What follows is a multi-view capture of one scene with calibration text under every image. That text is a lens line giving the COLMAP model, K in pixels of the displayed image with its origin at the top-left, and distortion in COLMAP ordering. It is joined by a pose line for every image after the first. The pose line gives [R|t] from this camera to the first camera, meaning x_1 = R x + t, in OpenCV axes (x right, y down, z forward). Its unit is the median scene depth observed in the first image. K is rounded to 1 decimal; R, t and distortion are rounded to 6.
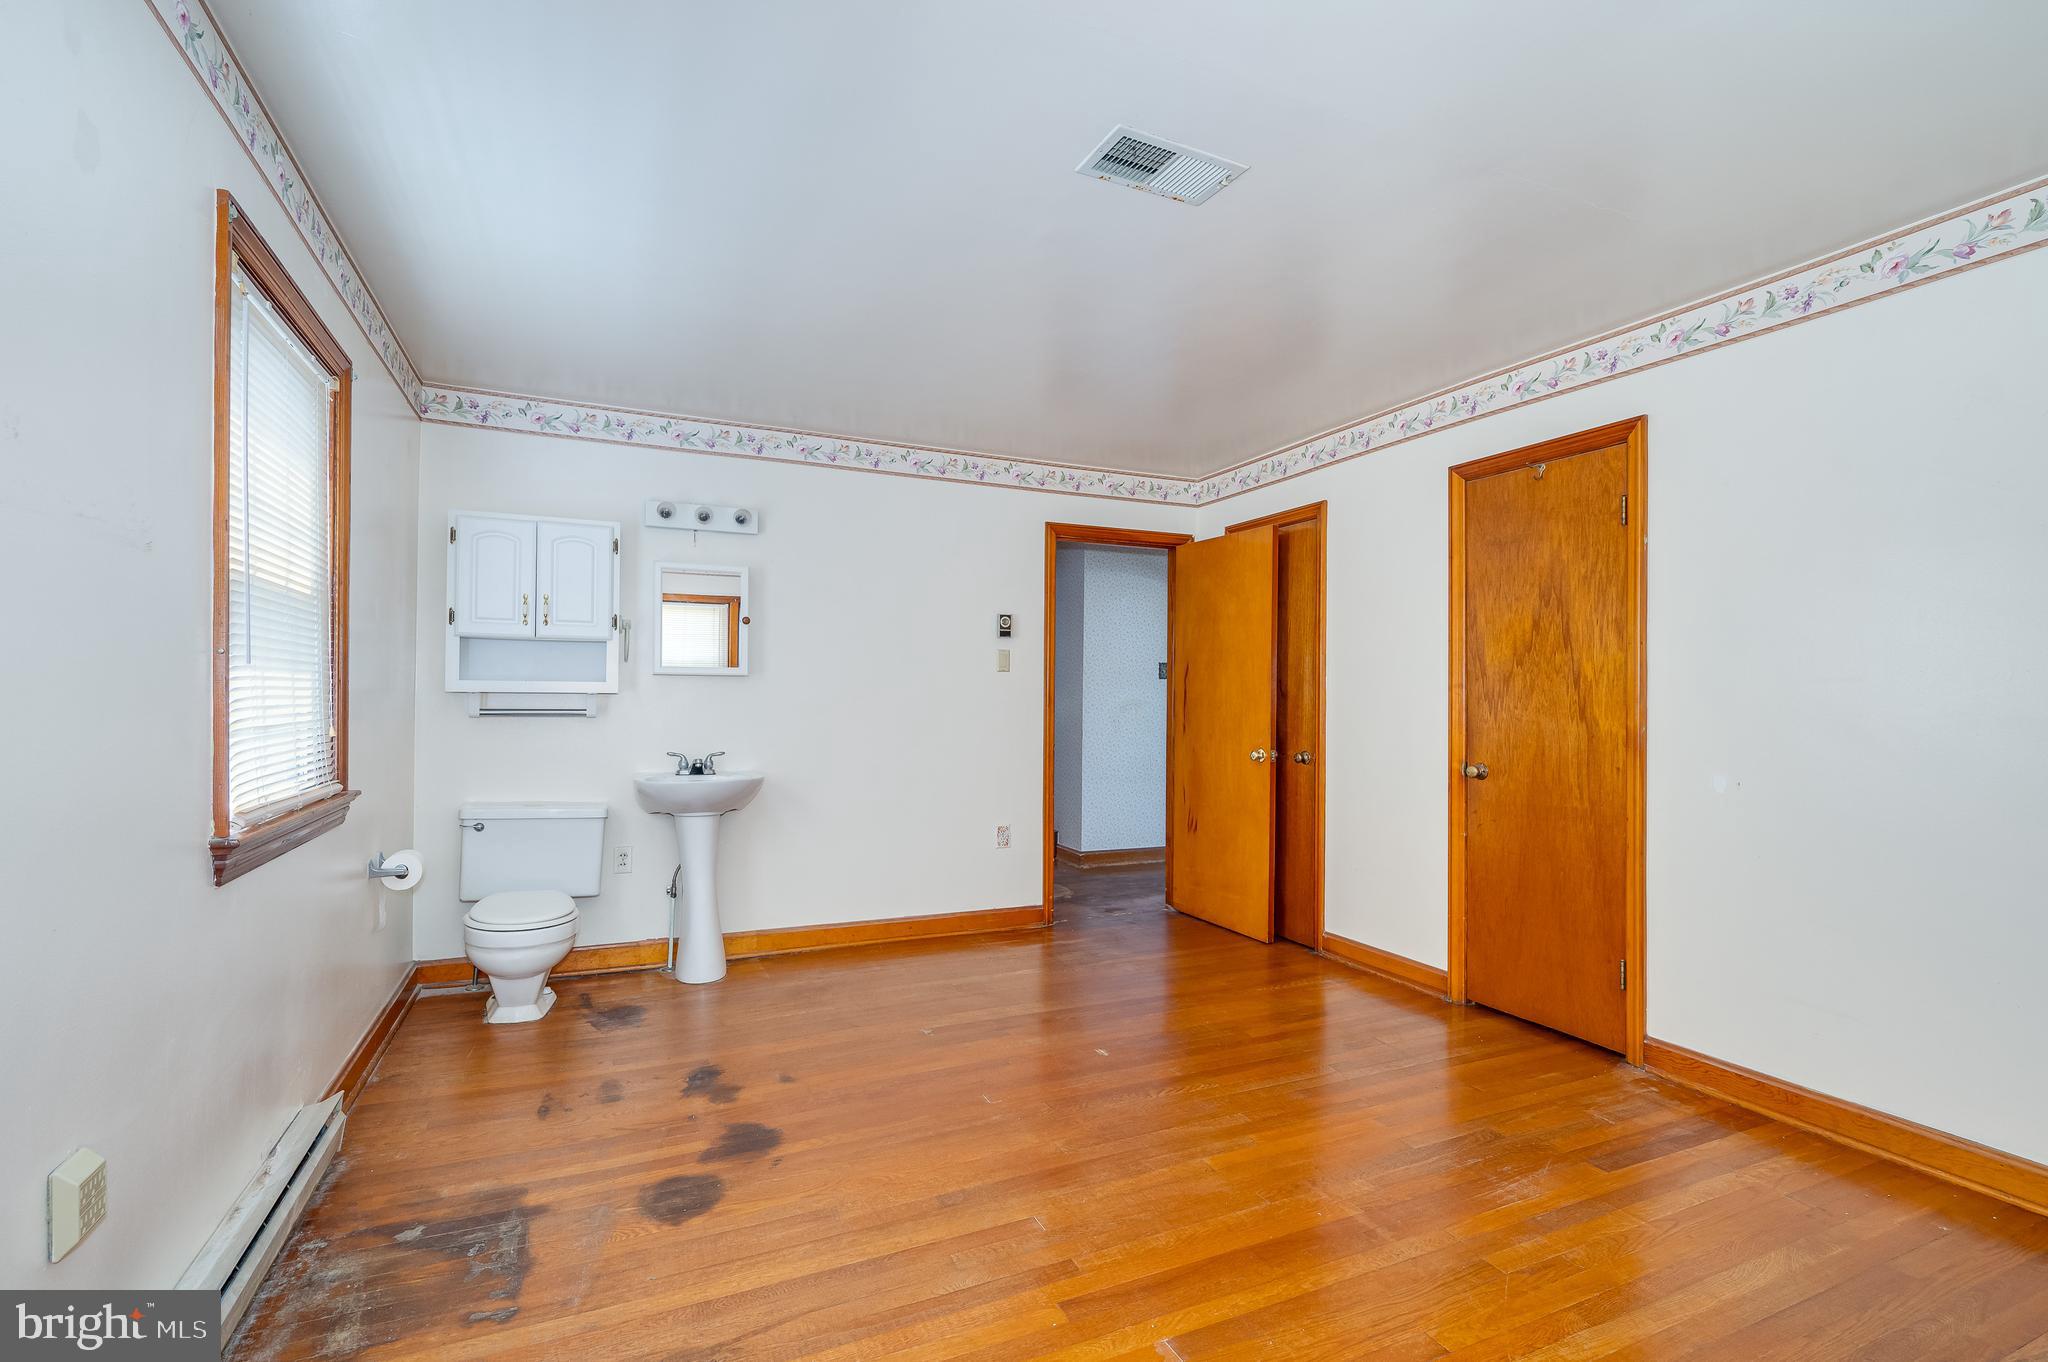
lens RADIAL K [[921.0, 0, 1026.1], [0, 921.0, 693.9], [0, 0, 1]] dist [0.001542, 0.000121]
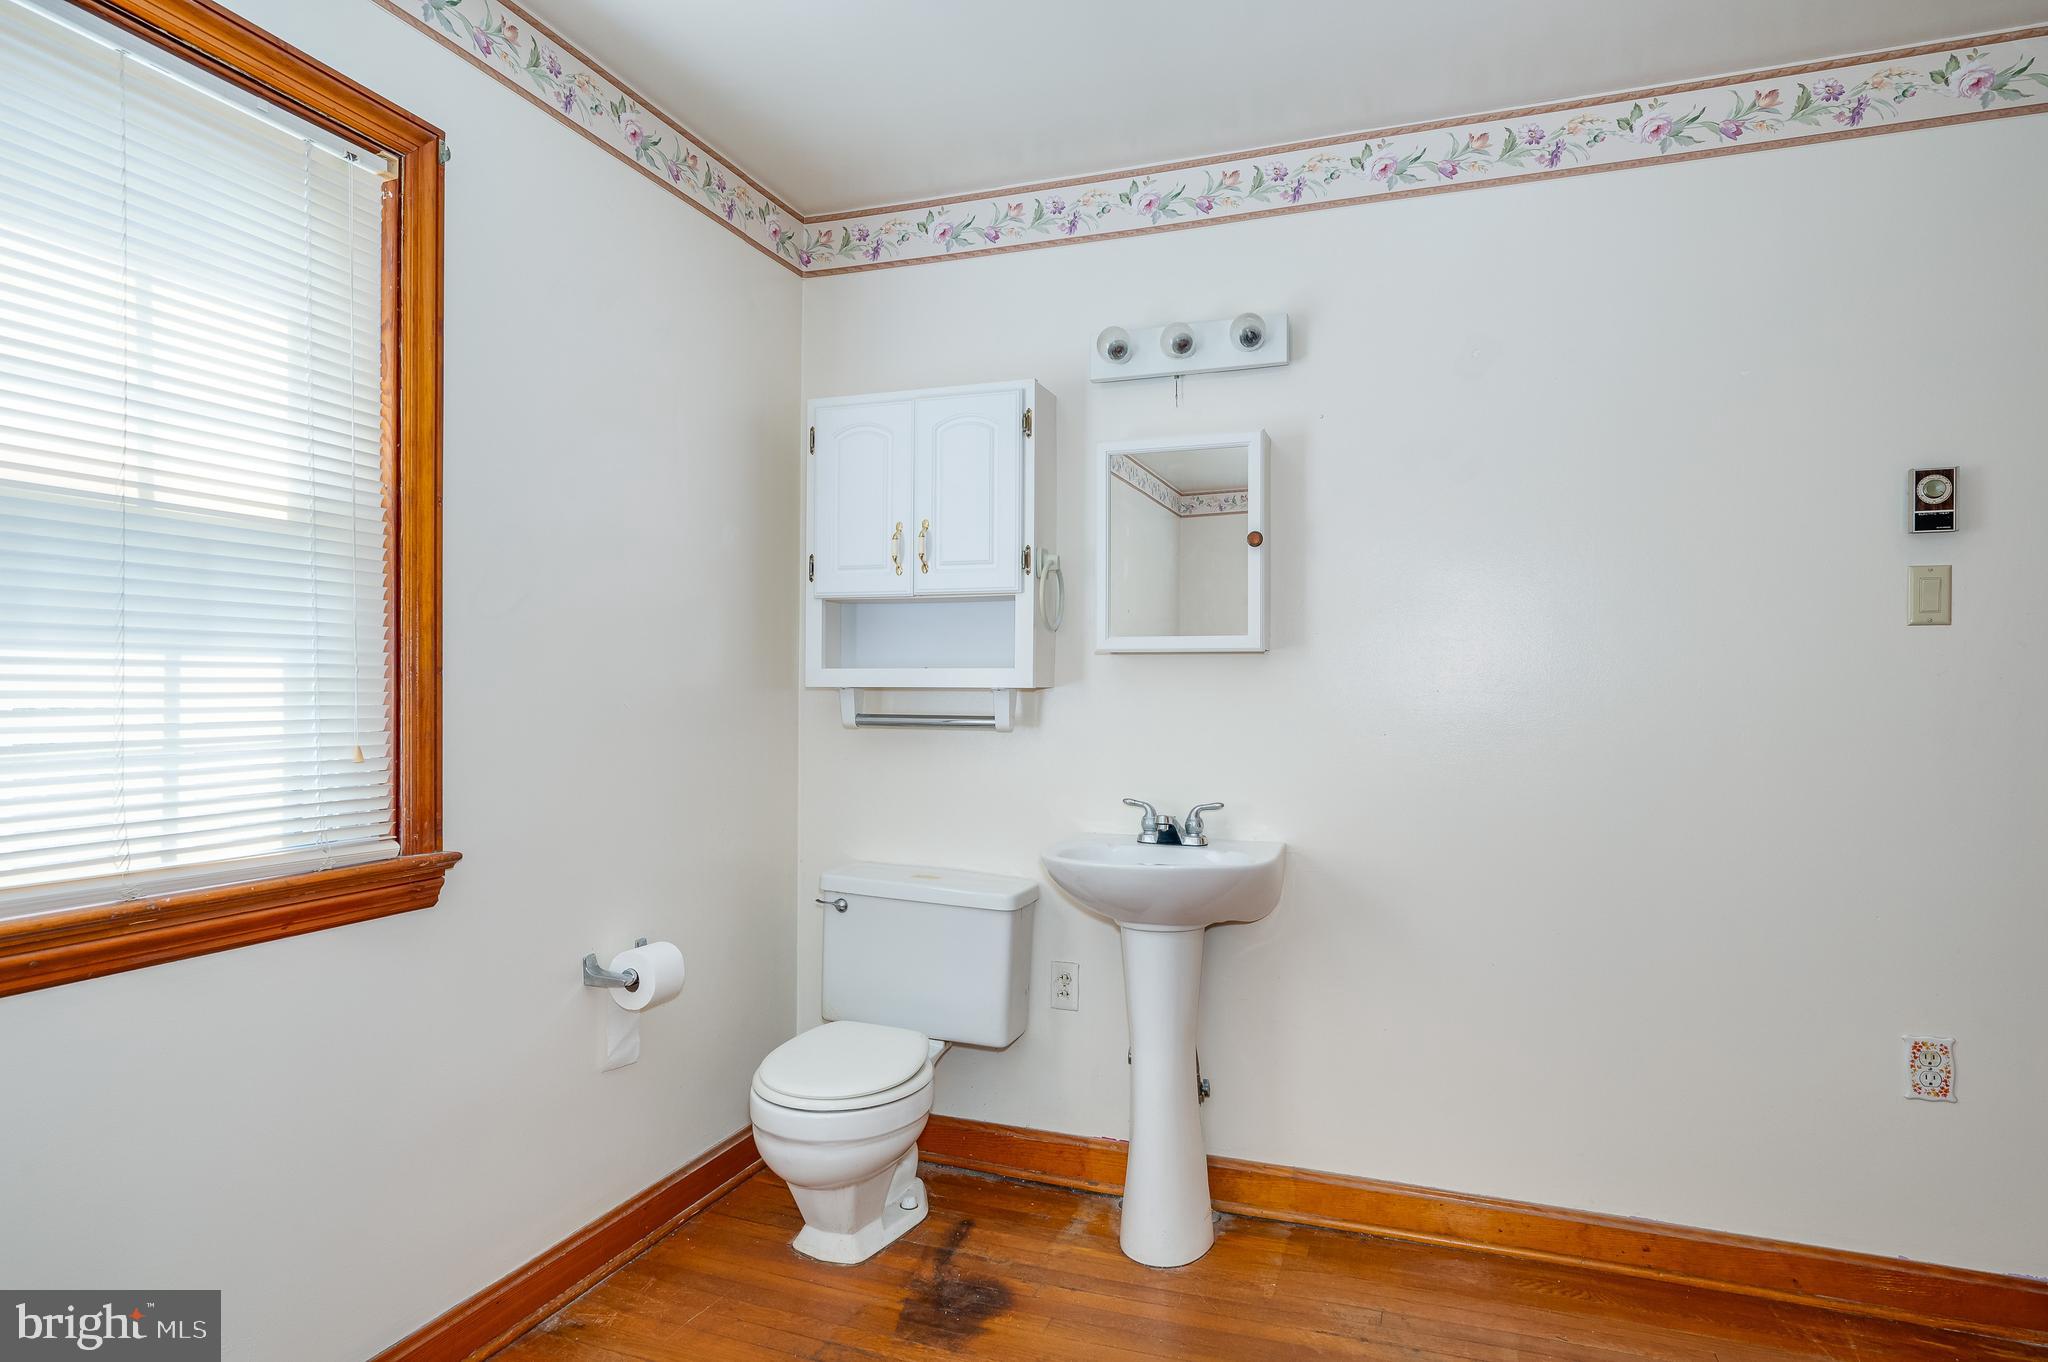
lens RADIAL K [[1208.9, 0, 1031.0], [0, 1208.9, 691.5], [0, 0, 1]] dist [0.003003, -0.001259]
pose [[0.728423, -0.004327, -0.685114, 0.053742], [0.004206, 0.999989, -0.001843, 0.002455], [0.685115, -0.001539, 0.728433, 0.470825]]
